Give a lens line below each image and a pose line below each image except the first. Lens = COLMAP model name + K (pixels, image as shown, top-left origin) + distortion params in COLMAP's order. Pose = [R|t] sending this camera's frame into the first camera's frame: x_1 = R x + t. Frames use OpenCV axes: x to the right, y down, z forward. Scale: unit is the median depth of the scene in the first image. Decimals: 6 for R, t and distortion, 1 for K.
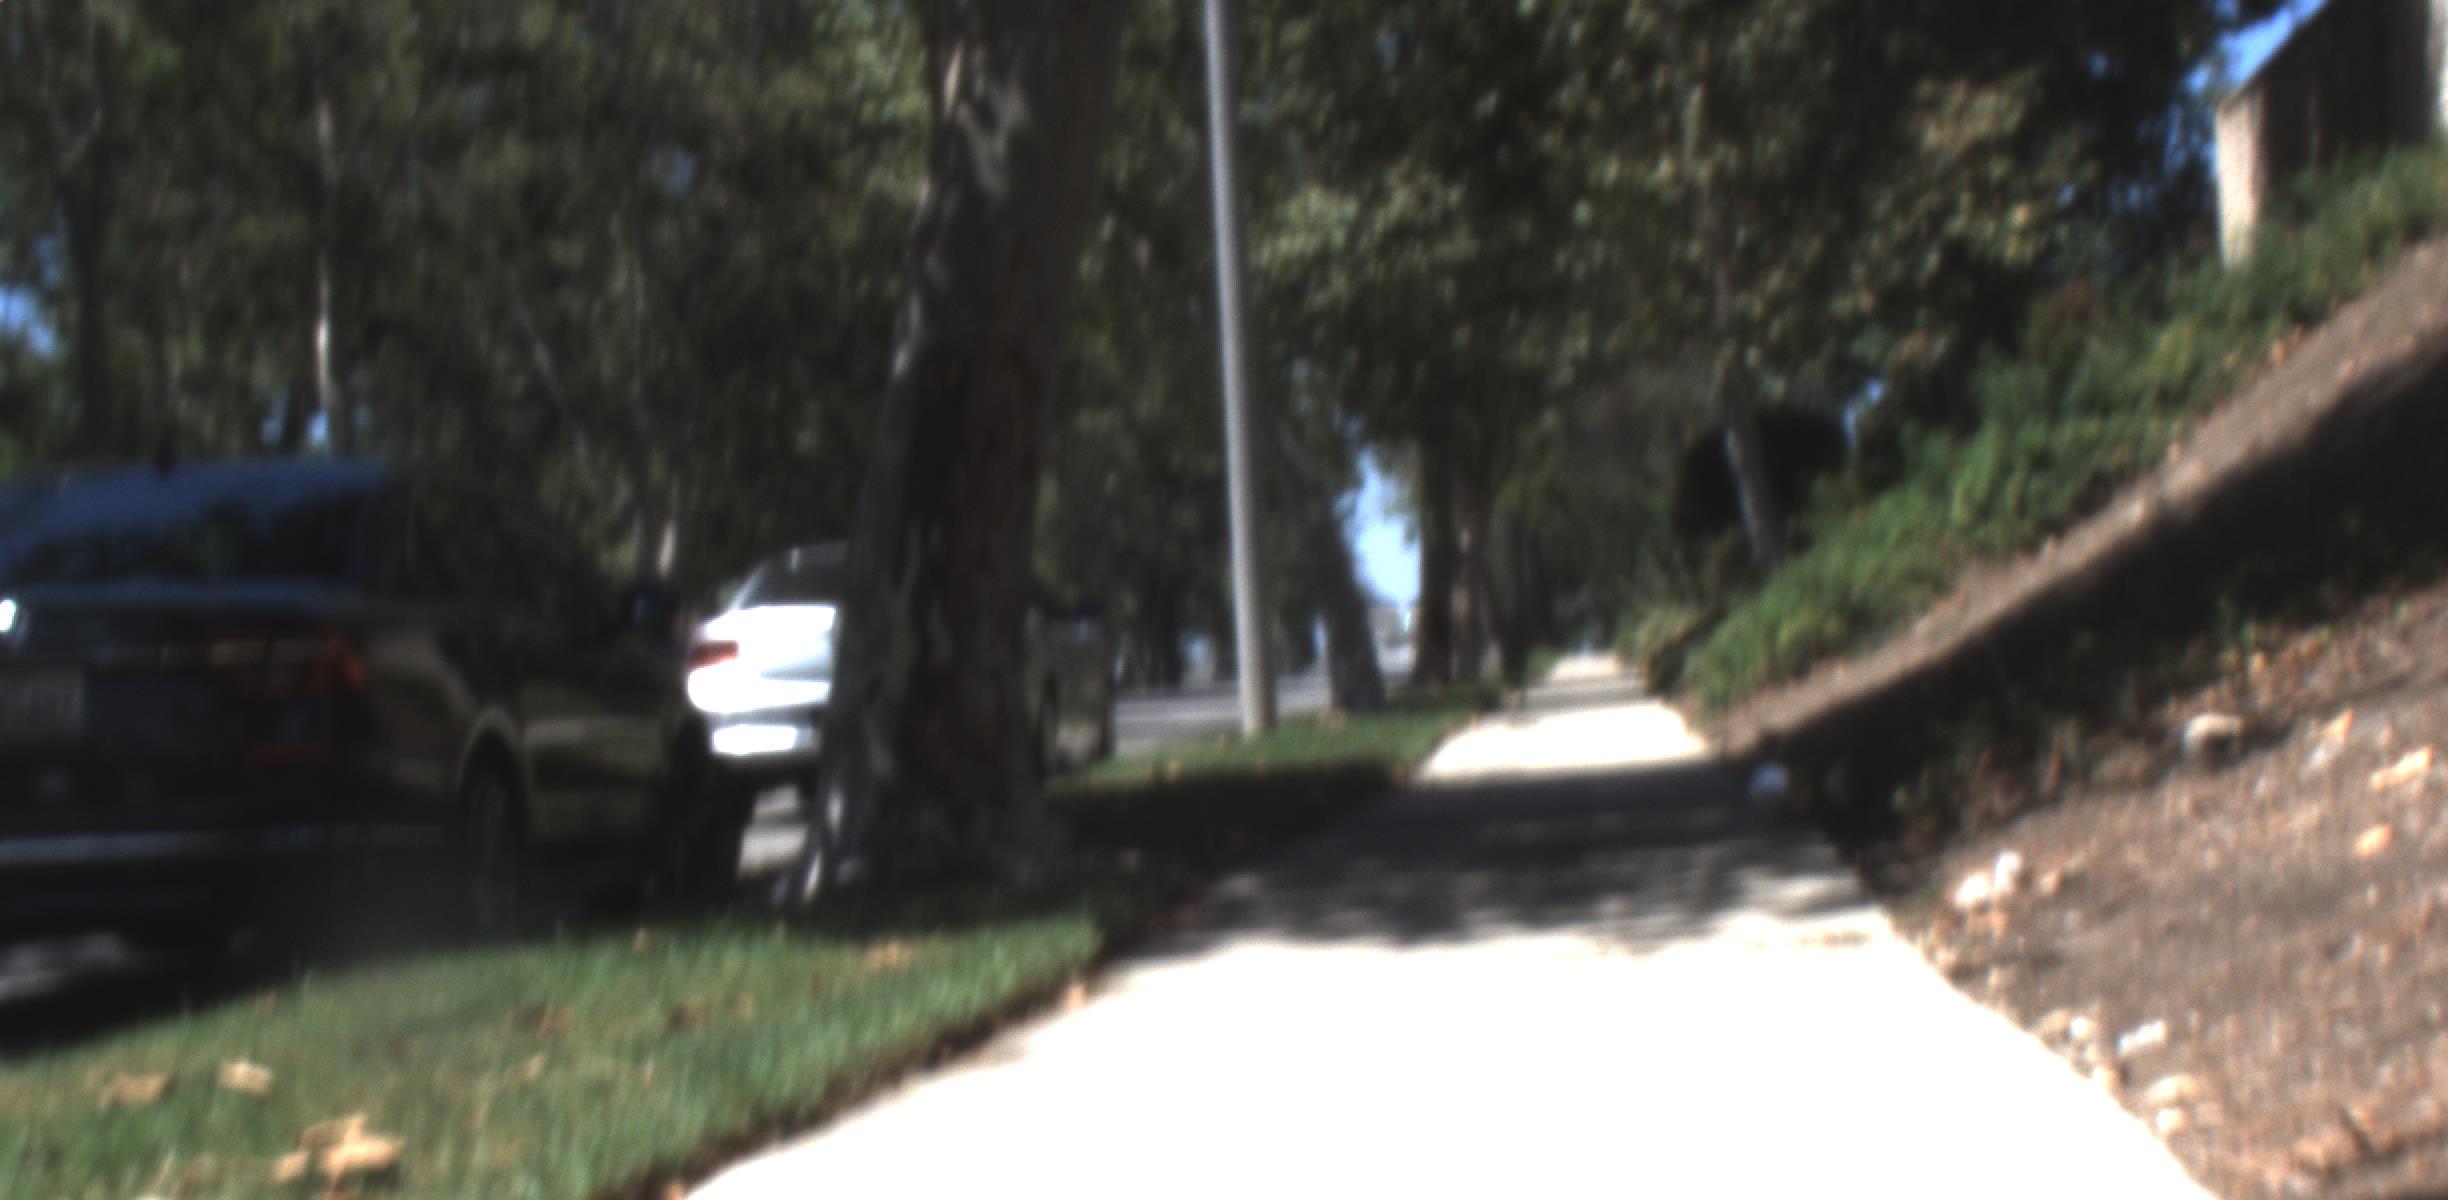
lens RADIAL K [[5374.1, 0, 1222.7], [0, 5374.1, 621.3], [0, 0, 1]] dist [-0.007220, 0.000000]
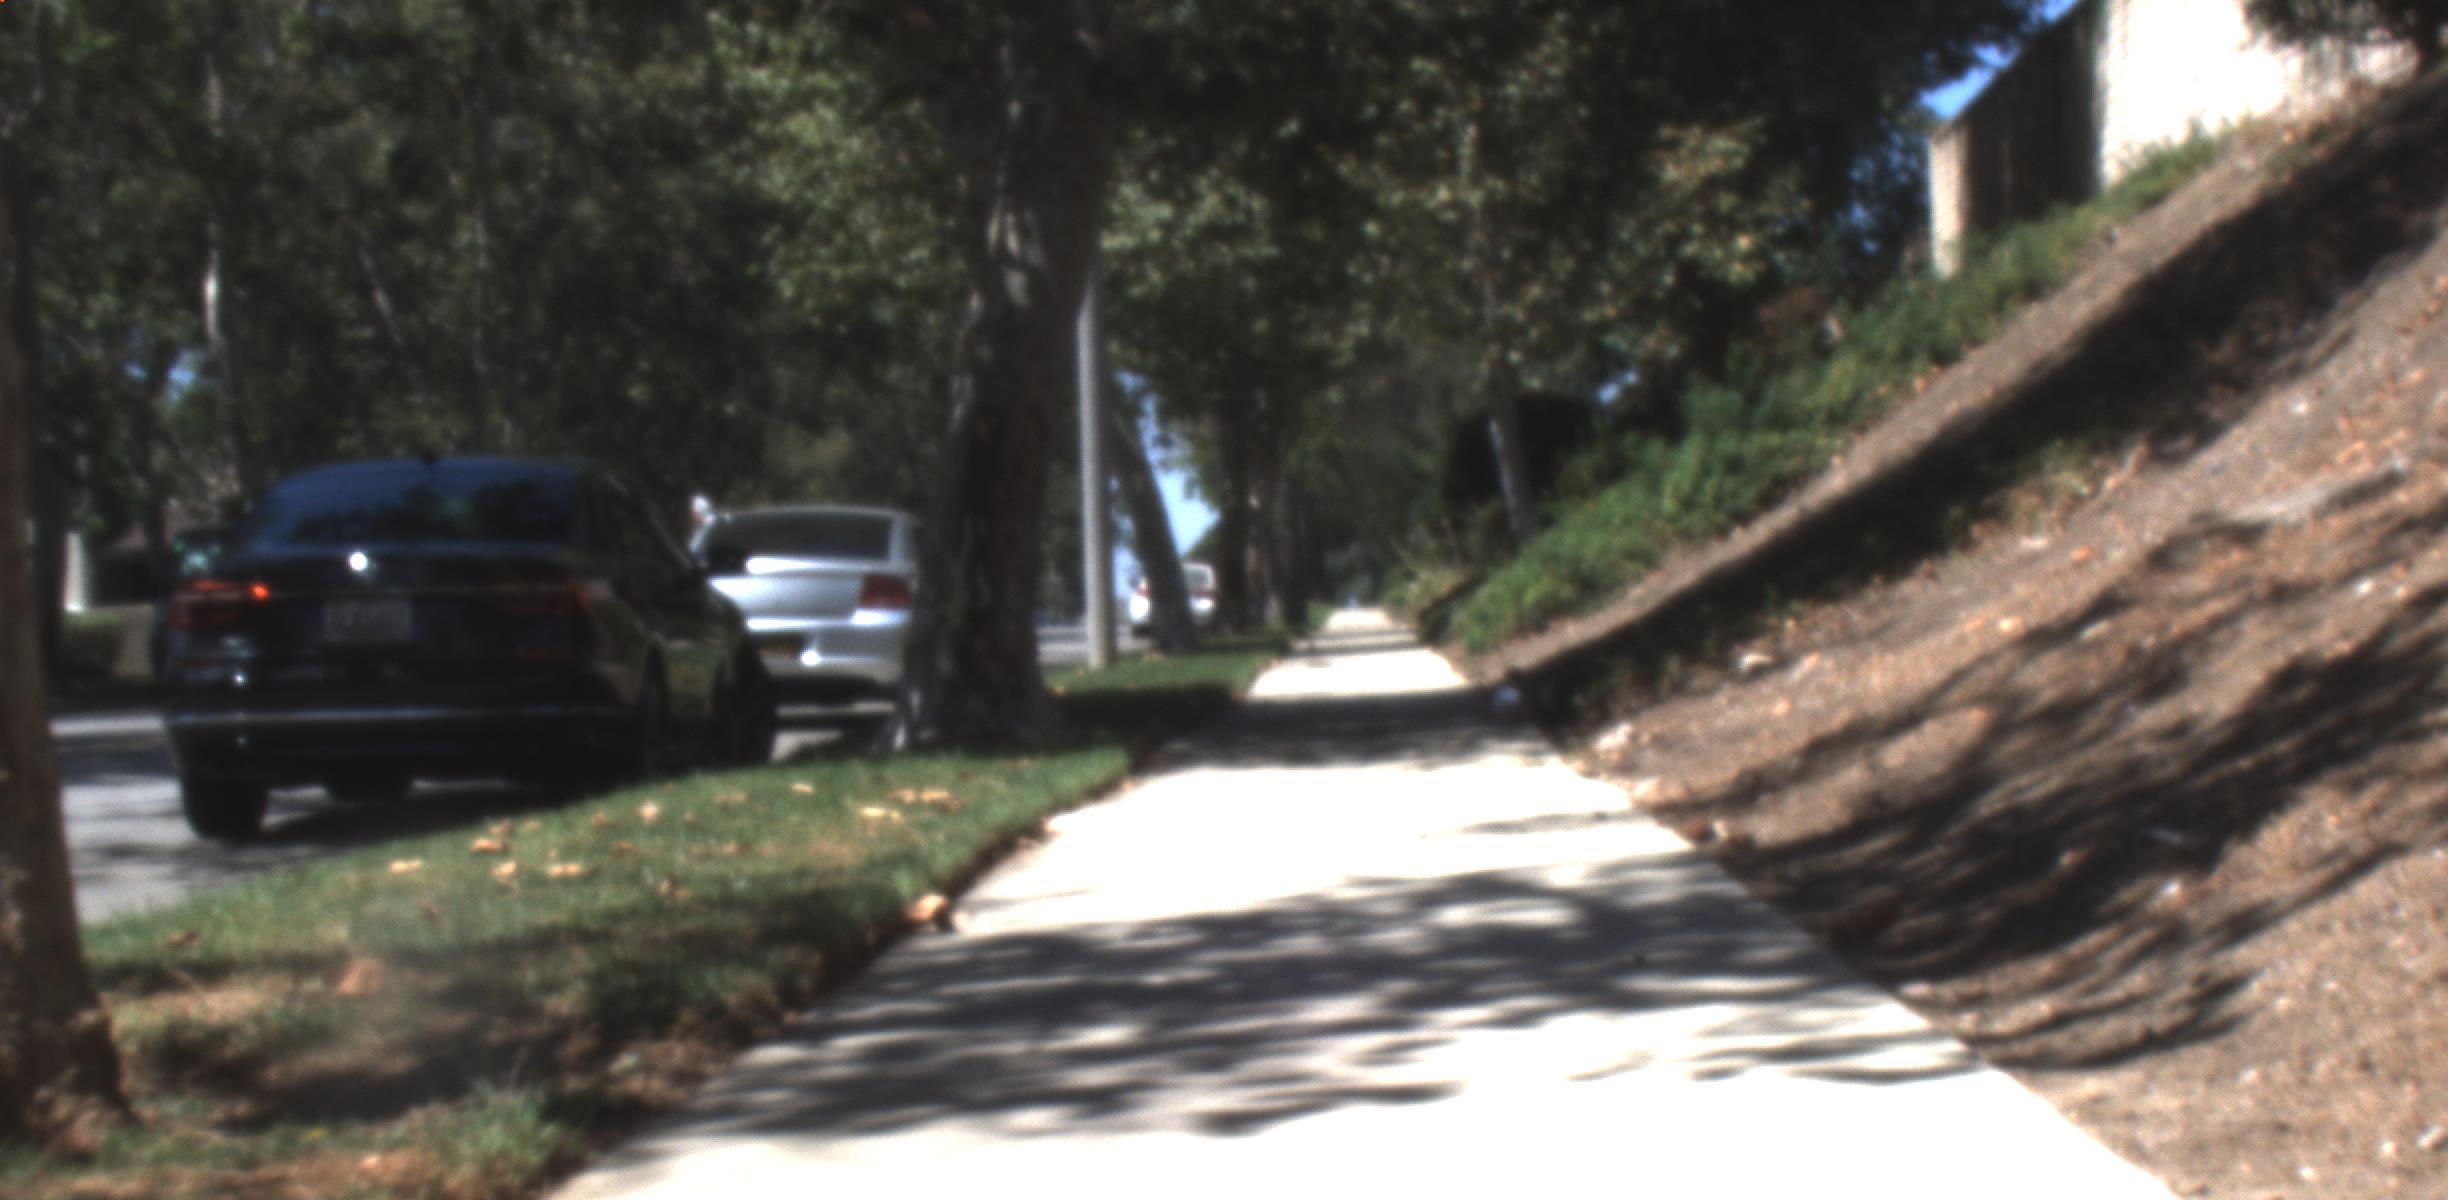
lens RADIAL K [[5374.1, 0, 1226.7], [0, 5374.1, 599.8], [0, 0, 1]] dist [-0.007220, 0.000000]
pose [[0.998753, 0.022727, 0.044456, -0.014357], [-0.022988, 0.999721, 0.005373, -0.001187], [-0.044322, -0.006388, 0.998997, -0.162992]]
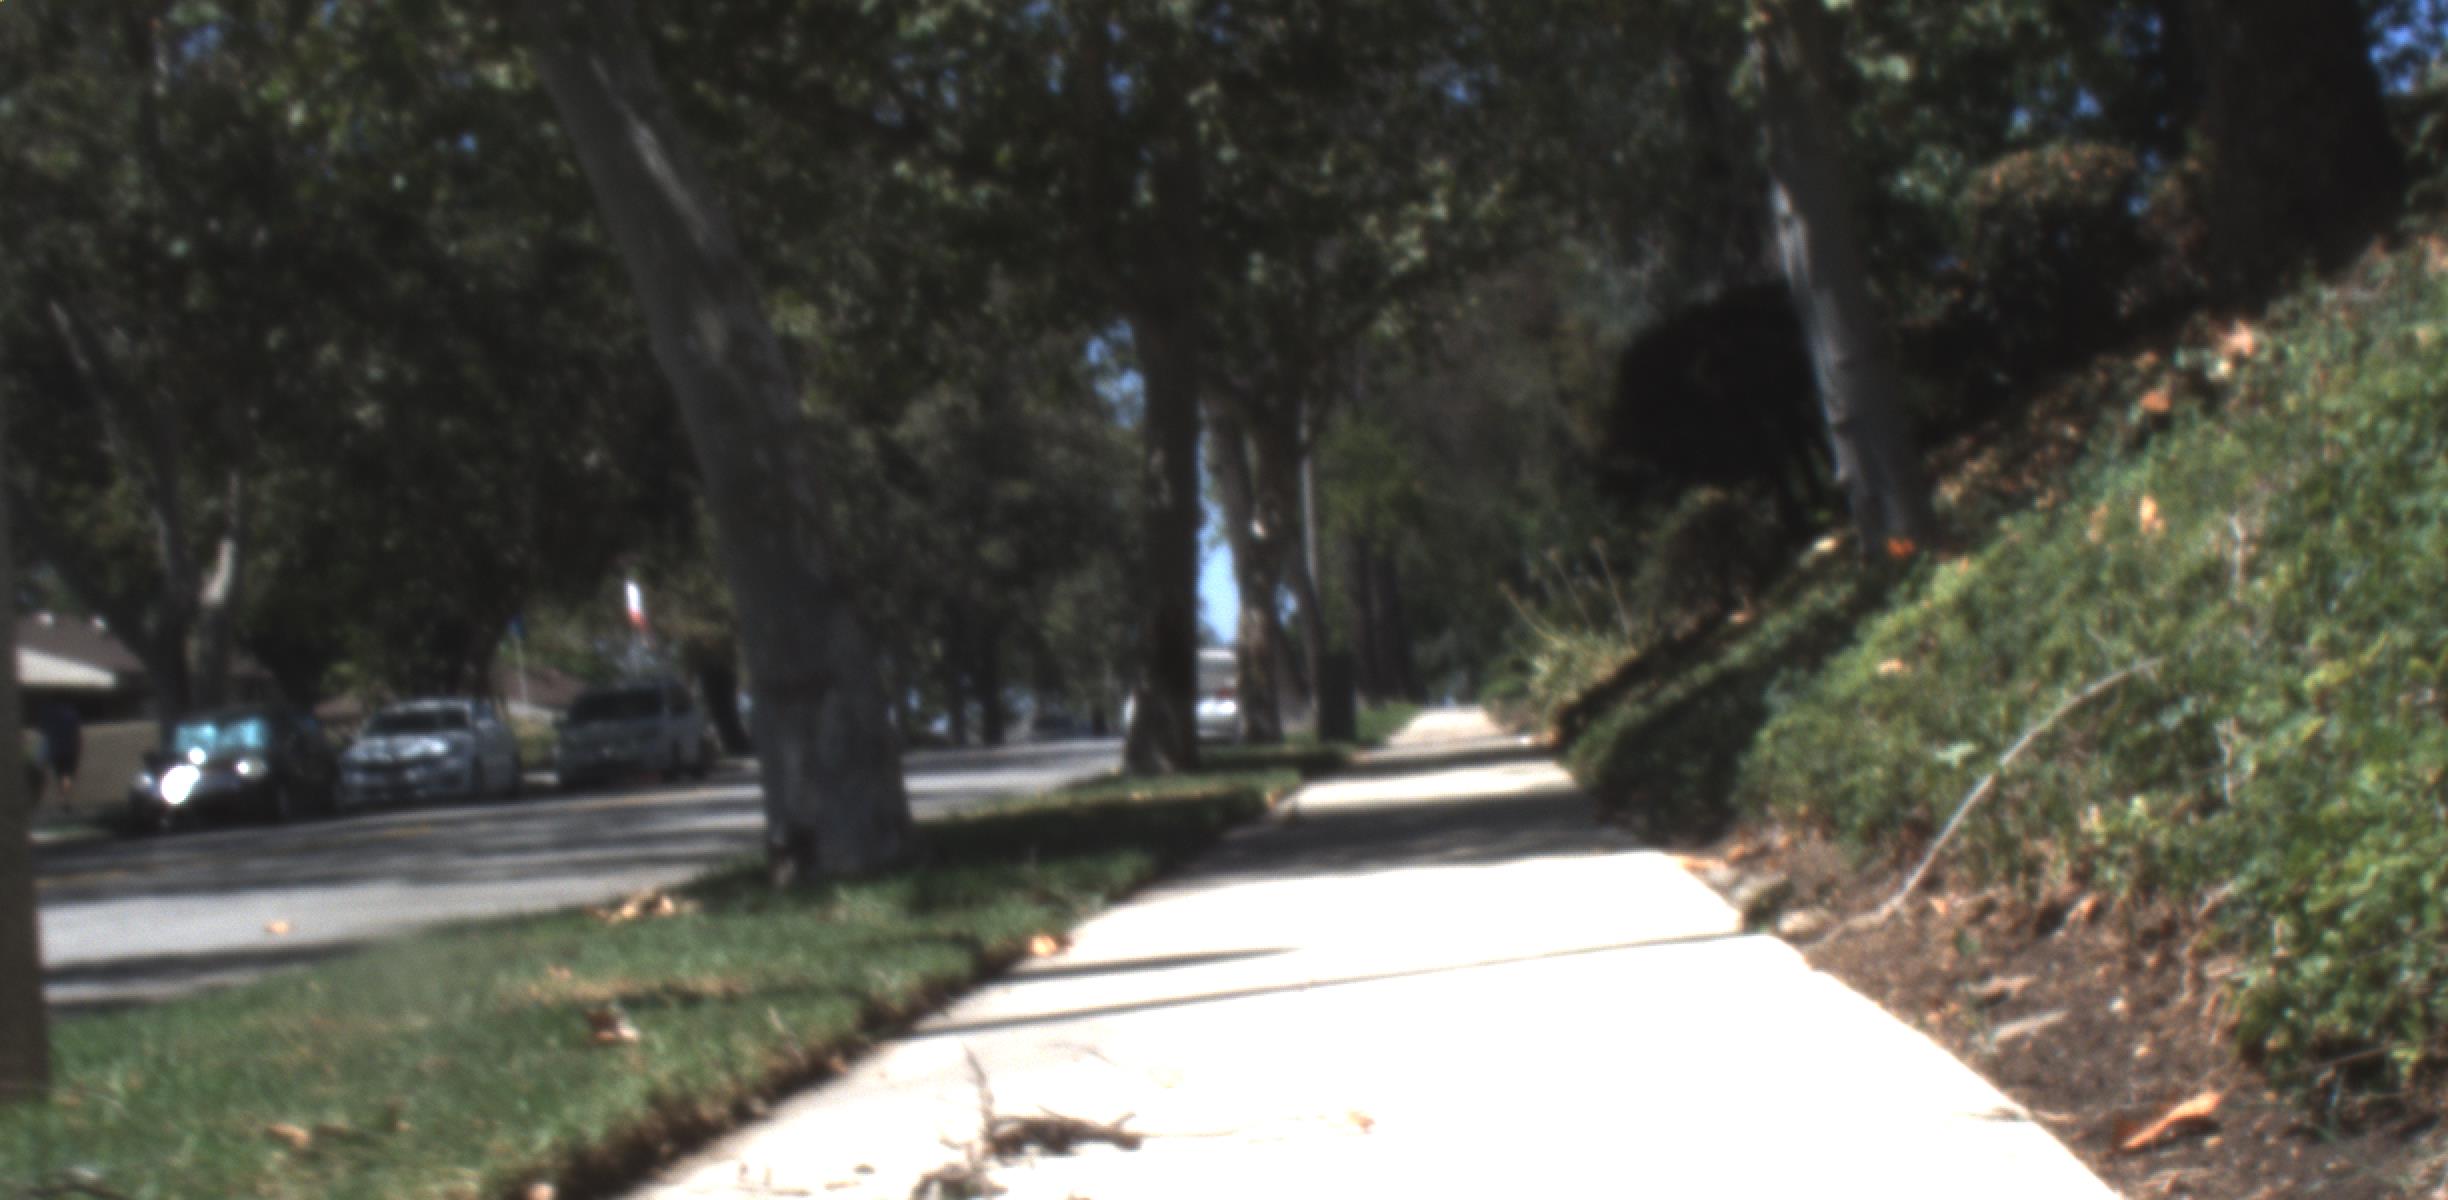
lens RADIAL K [[5374.1, 0, 1246.3], [0, 5374.1, 608.7], [0, 0, 1]] dist [-0.007220, 0.000000]
pose [[0.999558, -0.002698, 0.029601, 0.039385], [0.003059, 0.999921, -0.012163, 0.003408], [-0.029566, 0.012248, 0.999488, 0.572953]]
